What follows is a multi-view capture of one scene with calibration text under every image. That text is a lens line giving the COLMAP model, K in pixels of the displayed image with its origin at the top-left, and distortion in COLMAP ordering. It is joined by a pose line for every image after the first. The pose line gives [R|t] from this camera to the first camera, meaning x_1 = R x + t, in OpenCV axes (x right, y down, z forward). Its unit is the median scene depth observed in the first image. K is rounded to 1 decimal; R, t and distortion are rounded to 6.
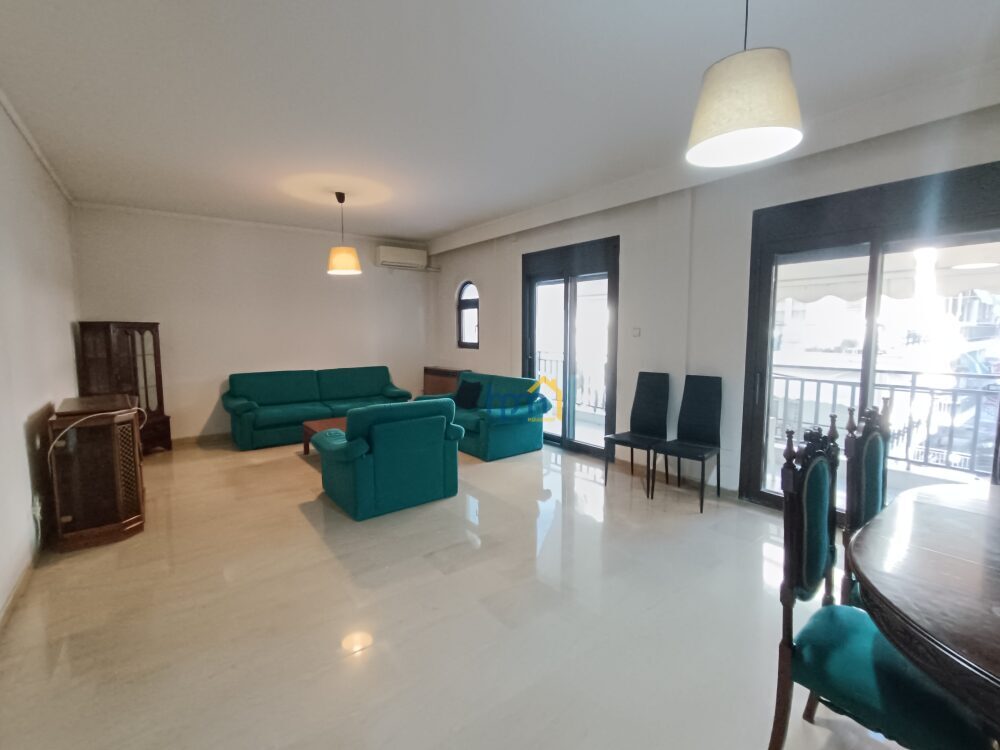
lens RADIAL K [[454.9, 0, 495.8], [0, 454.9, 373.9], [0, 0, 1]] dist [0.002792, 0.000805]
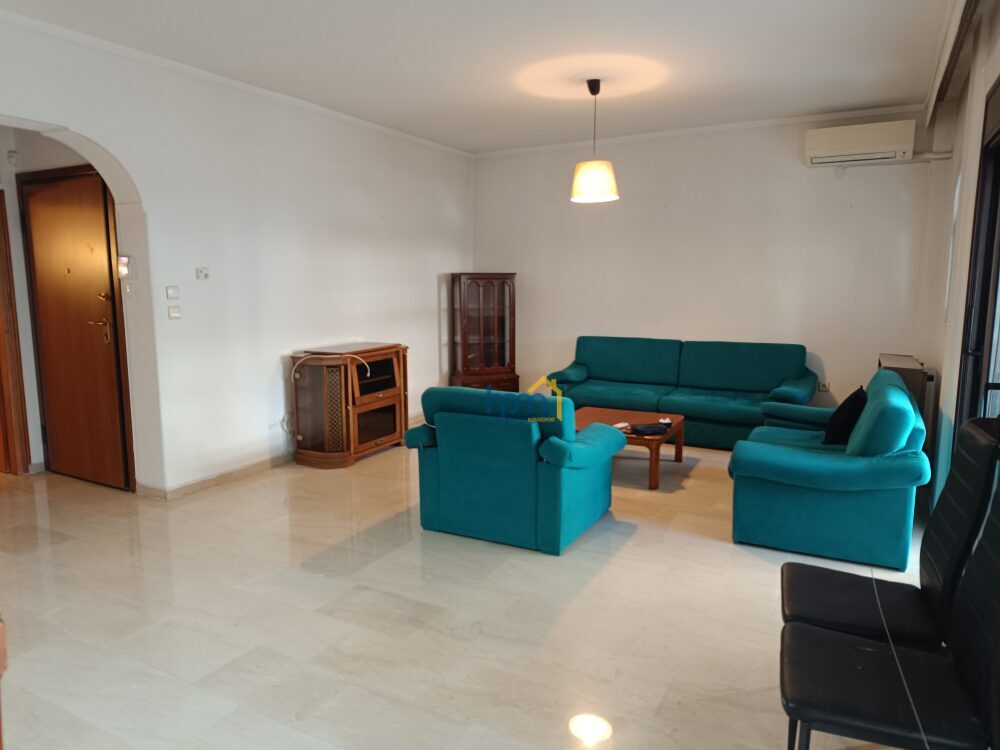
lens RADIAL K [[687.5, 0, 500.0], [0, 687.5, 375.0], [0, 0, 1]] dist [0.039870, -0.036657]
pose [[0.412005, 0.132340, -0.901520, 0.528056], [-0.087912, 0.990554, 0.105234, -0.051852], [0.906931, 0.035897, 0.419747, 0.405272]]
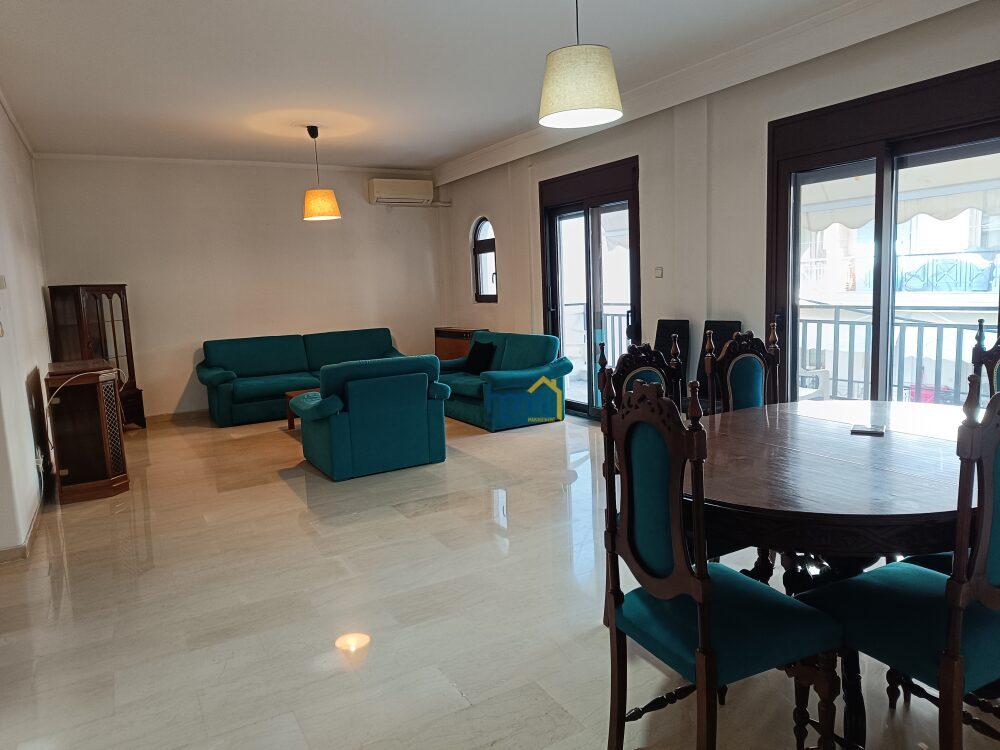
lens RADIAL K [[694.1, 0, 500.6], [0, 694.1, 366.5], [0, 0, 1]] dist [0.045167, -0.051908]
pose [[0.991320, -0.024621, -0.129144, 0.159265], [0.028066, 0.999295, 0.024922, 0.035287], [0.128439, -0.028330, 0.991313, -0.270044]]
